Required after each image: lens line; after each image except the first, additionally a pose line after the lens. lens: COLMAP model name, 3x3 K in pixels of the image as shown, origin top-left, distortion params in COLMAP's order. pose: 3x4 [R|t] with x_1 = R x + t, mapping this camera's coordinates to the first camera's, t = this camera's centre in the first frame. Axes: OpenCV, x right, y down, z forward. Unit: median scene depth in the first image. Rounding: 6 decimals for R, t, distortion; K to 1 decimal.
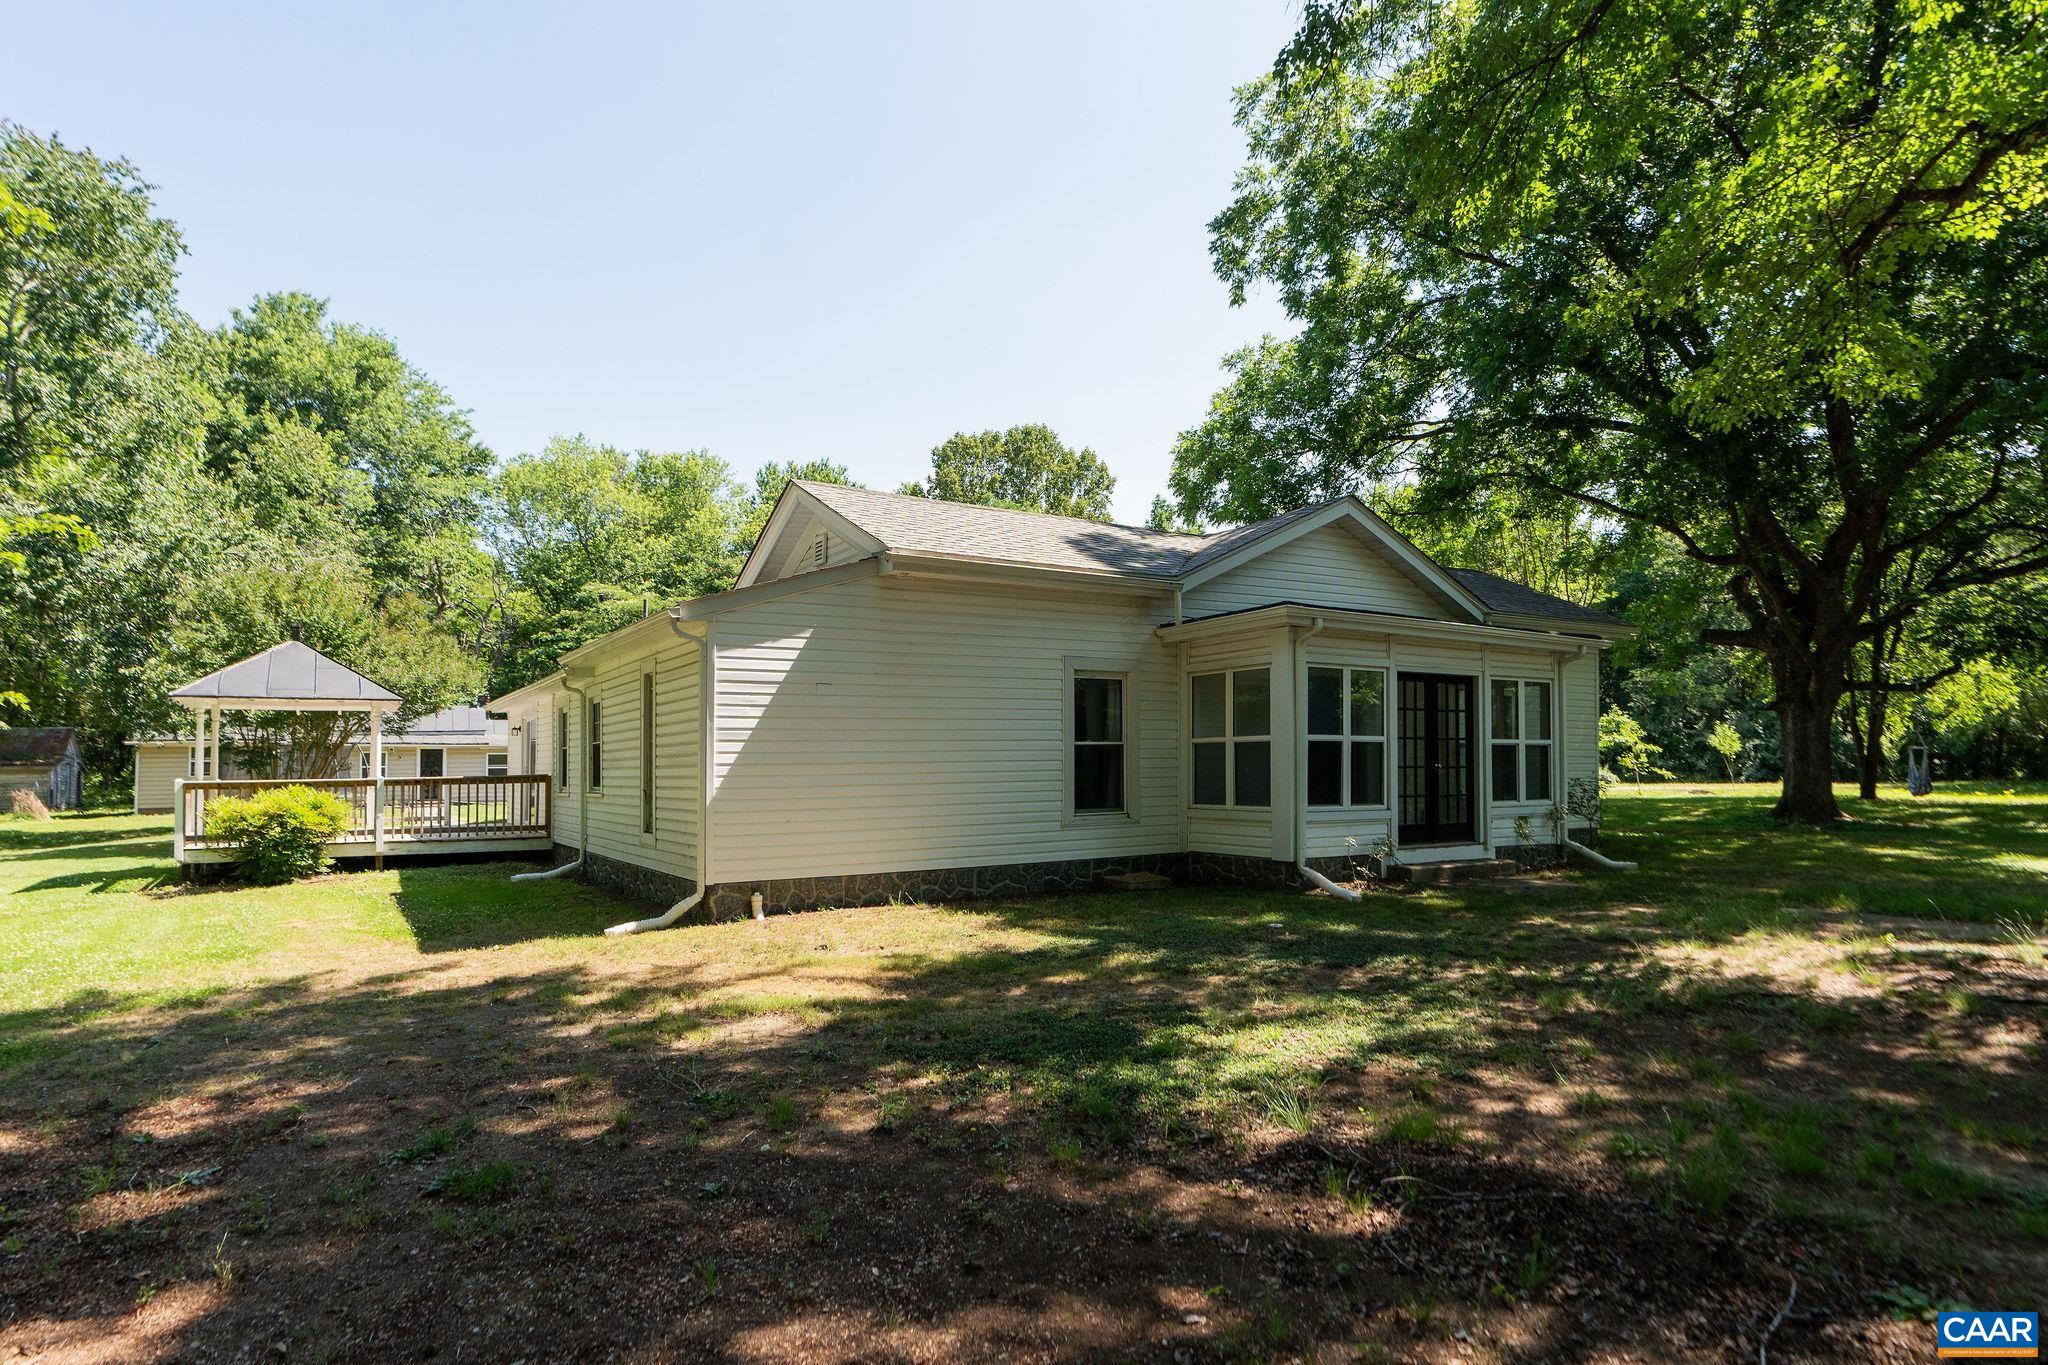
lens RADIAL K [[1077.6, 0, 1022.6], [0, 1077.6, 702.8], [0, 0, 1]] dist [0.025041, 0.000238]
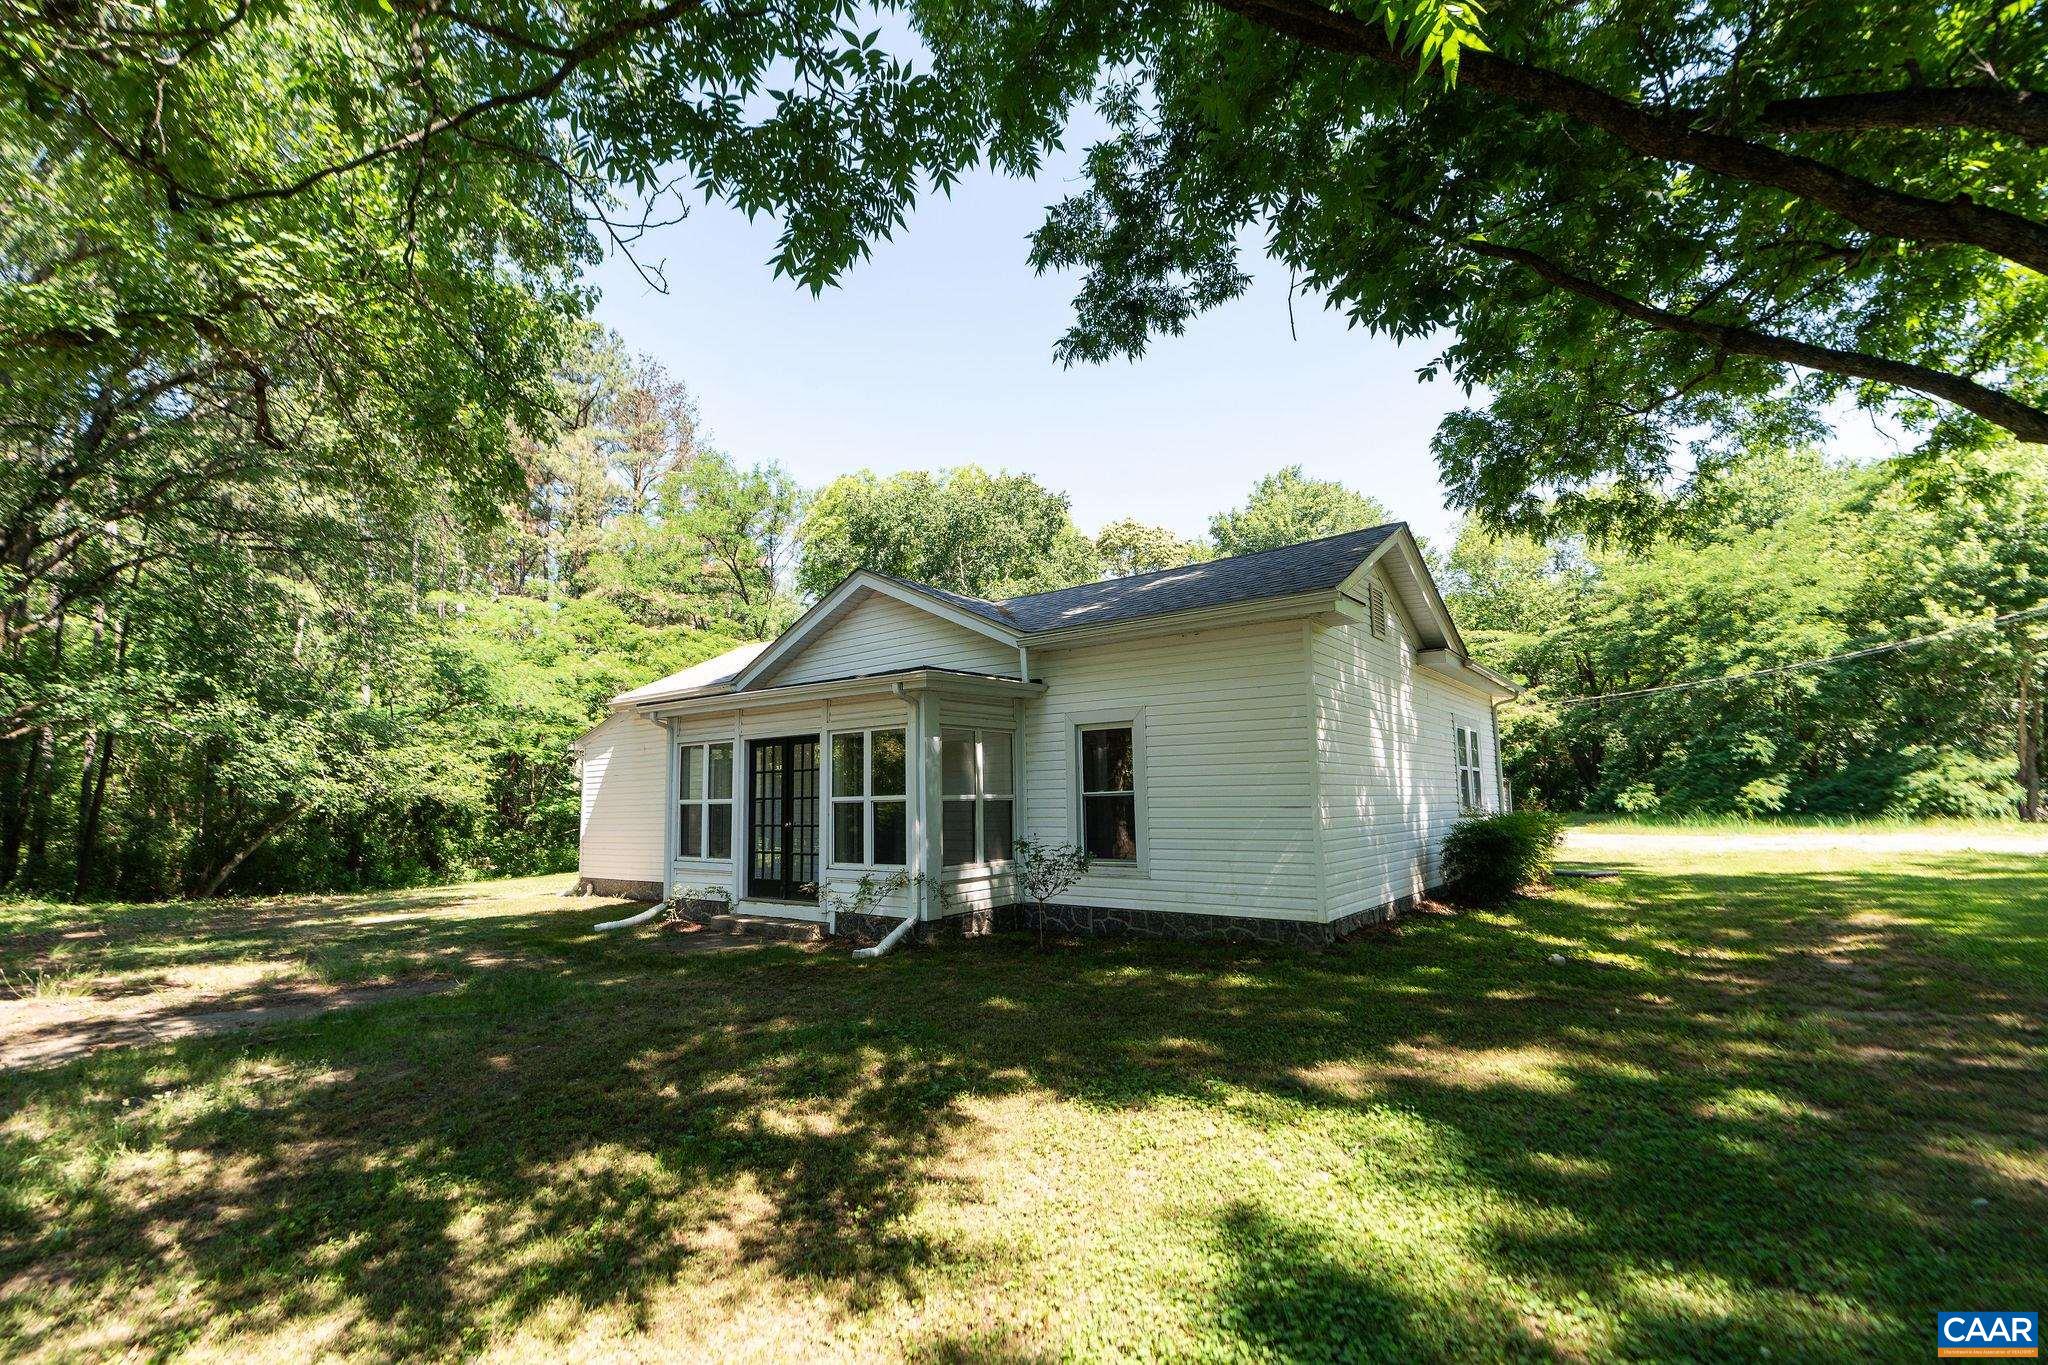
lens RADIAL K [[925.8, 0, 1039.2], [0, 925.8, 663.0], [0, 0, 1]] dist [-0.000755, -0.000056]
pose [[0.373810, -0.135772, -0.917514, 1.368400], [0.068349, 0.990571, -0.118736, 0.027368], [0.924983, -0.018327, 0.379565, 0.921963]]
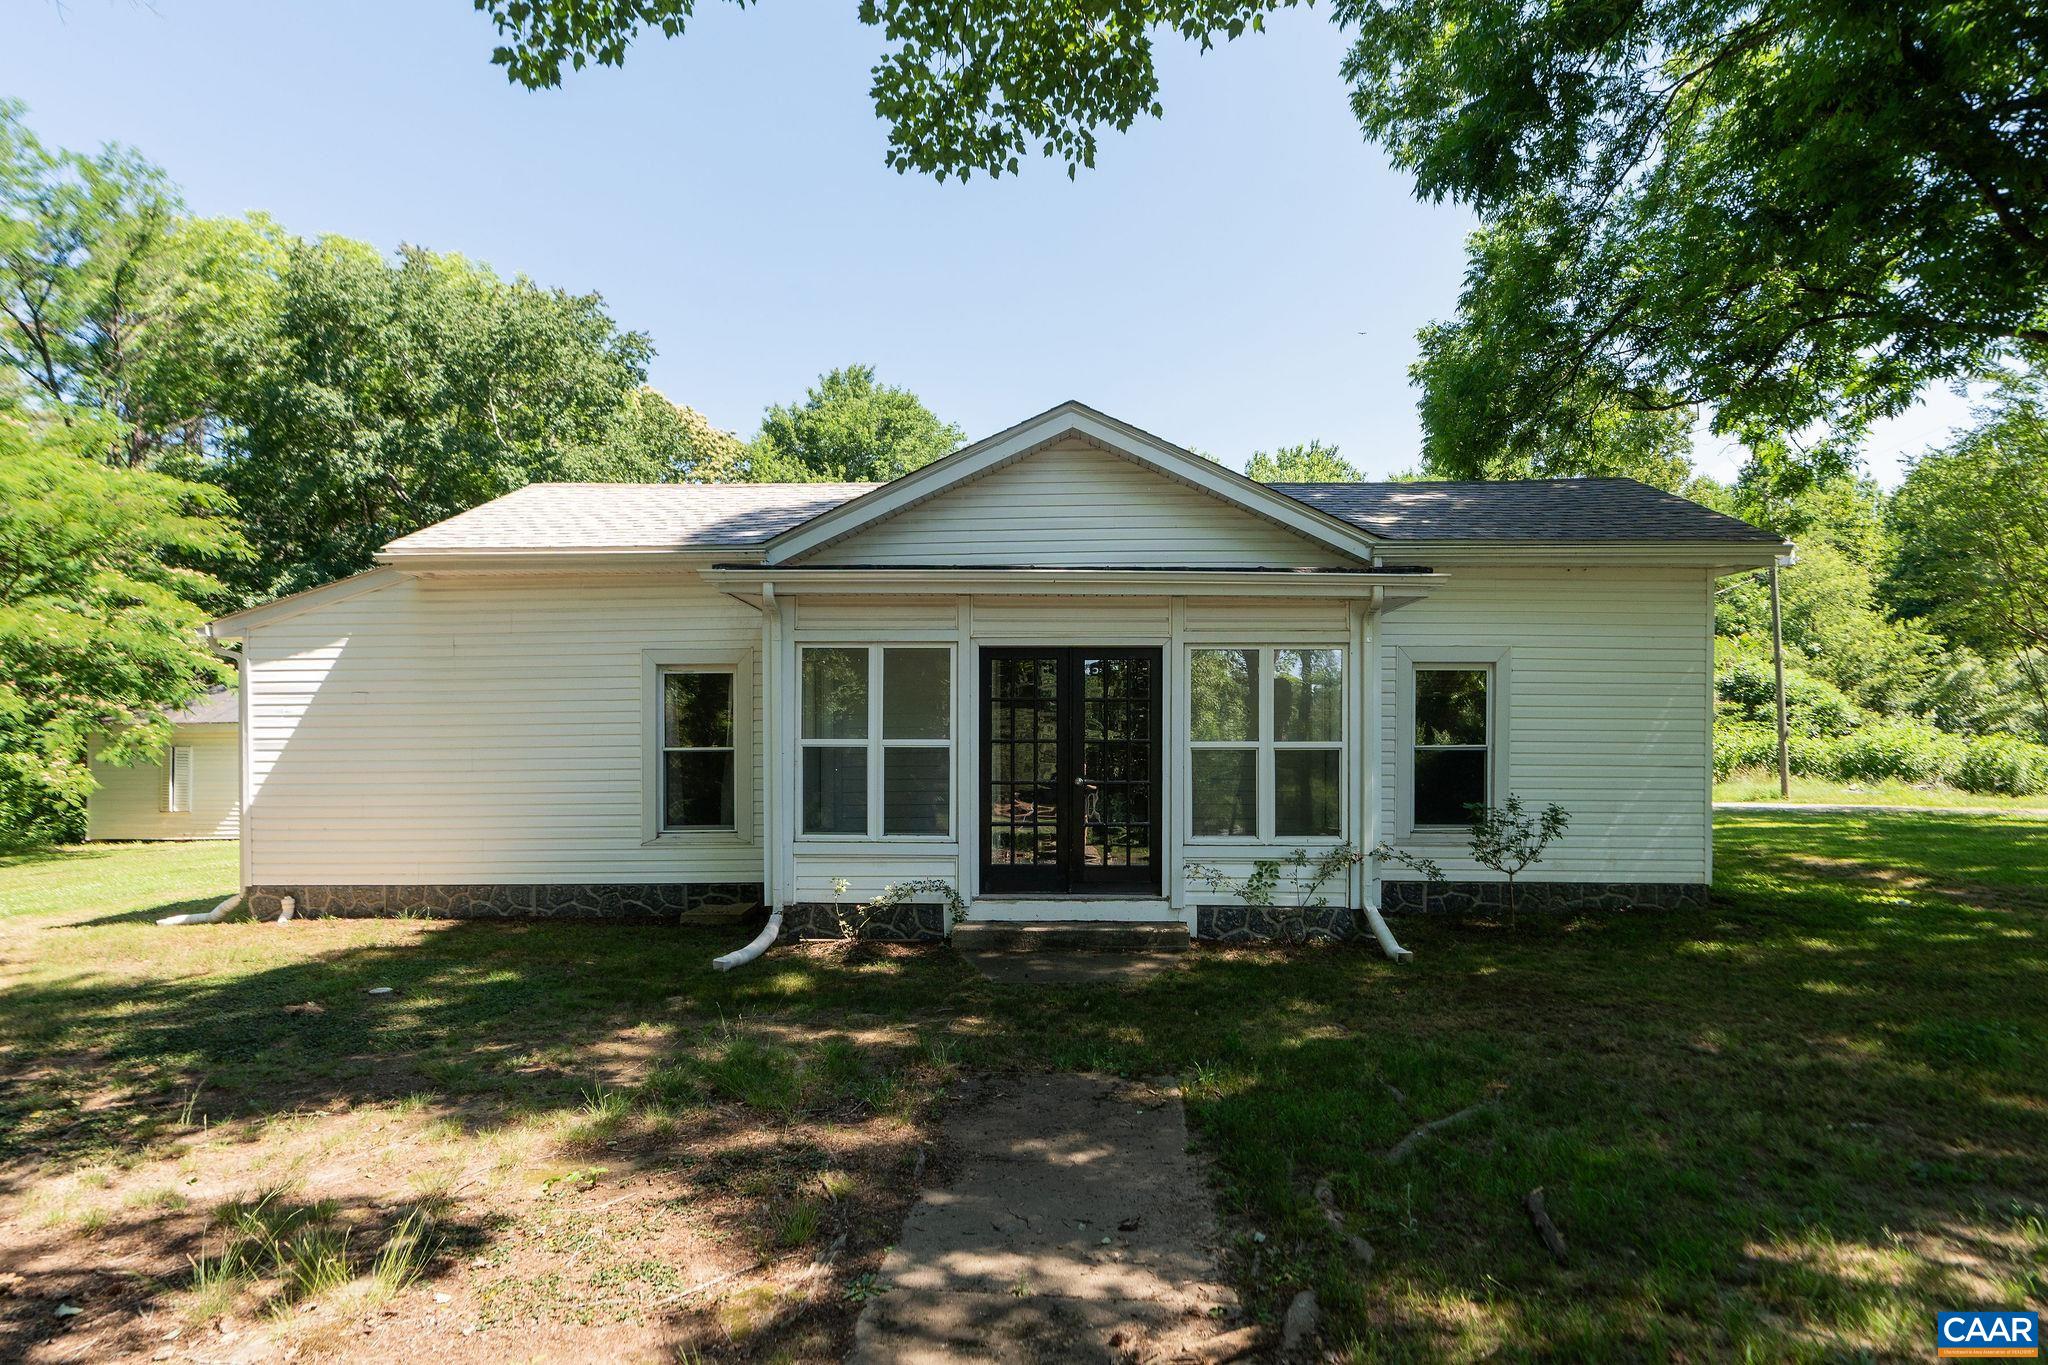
lens RADIAL K [[1077.6, 0, 1040.5], [0, 1077.6, 718.7], [0, 0, 1]] dist [0.025041, 0.000238]
pose [[0.836382, -0.013528, -0.547981, 0.768984], [0.027302, 0.999483, 0.016997, 0.006067], [0.547467, -0.029177, 0.836318, 0.430490]]
